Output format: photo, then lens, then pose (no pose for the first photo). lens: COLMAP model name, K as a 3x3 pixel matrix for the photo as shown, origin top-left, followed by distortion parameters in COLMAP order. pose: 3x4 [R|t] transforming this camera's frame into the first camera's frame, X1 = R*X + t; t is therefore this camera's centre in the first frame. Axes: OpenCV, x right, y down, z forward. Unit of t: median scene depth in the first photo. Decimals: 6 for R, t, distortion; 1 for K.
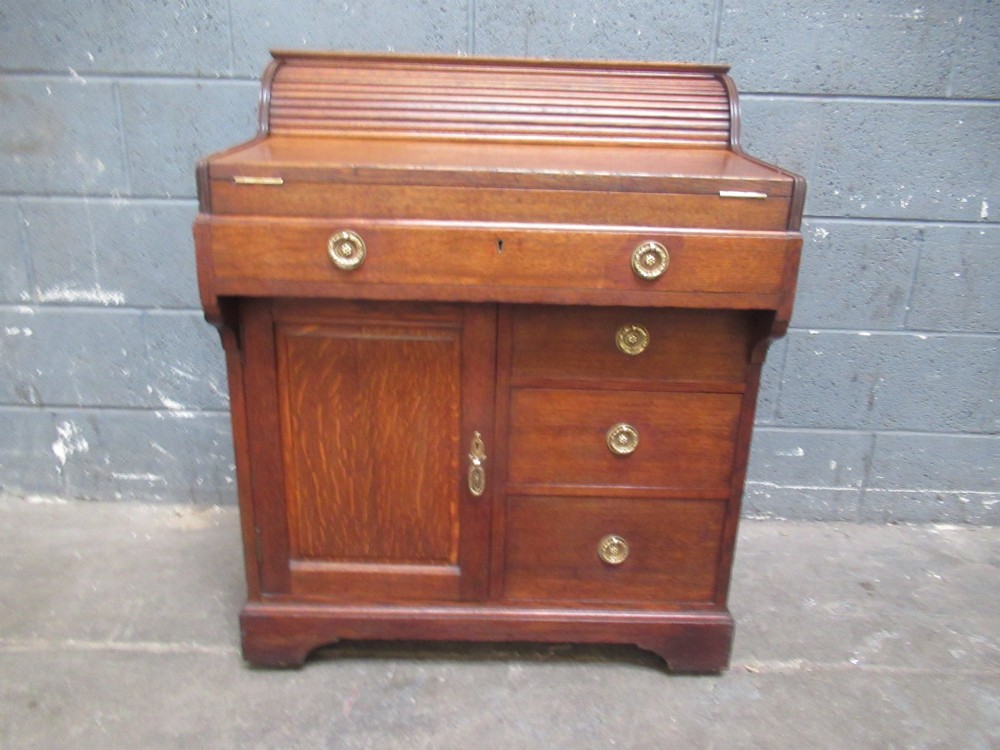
lens RADIAL K [[743.0, 0, 498.8], [0, 743.0, 380.5], [0, 0, 1]] dist [-0.010174, 0.009073]
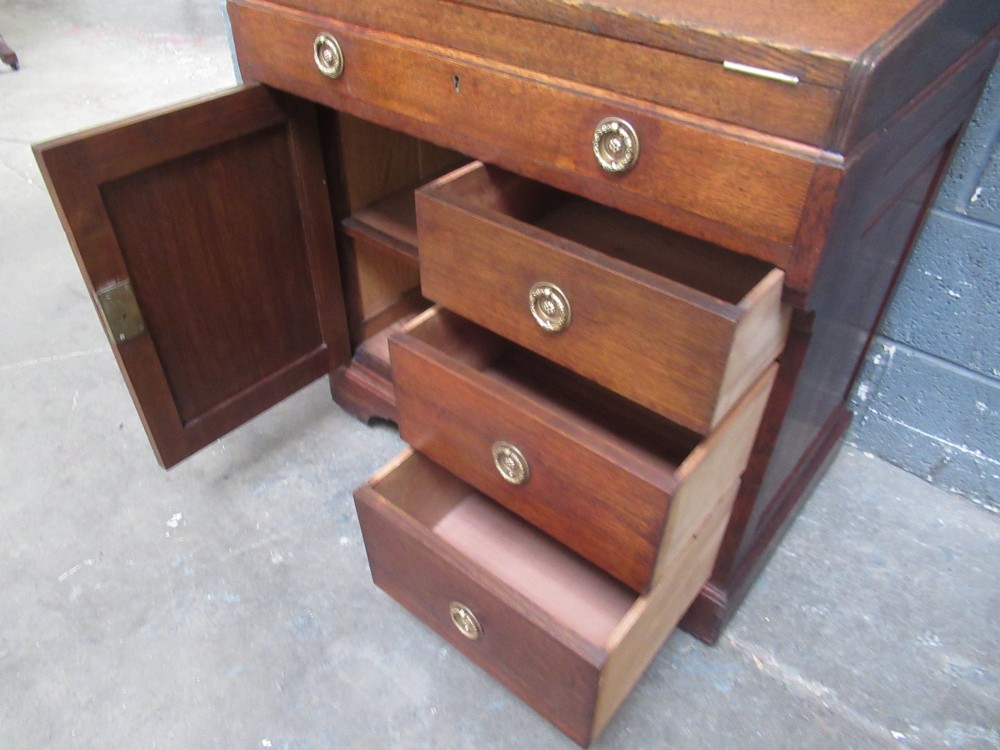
lens RADIAL K [[743.0, 0, 498.9], [0, 743.0, 375.7], [0, 0, 1]] dist [-0.010174, 0.009073]
pose [[0.764310, 0.393404, -0.510944, 0.433506], [-0.193005, 0.895584, 0.400848, -0.174579], [0.615289, -0.207757, 0.760432, 0.275579]]
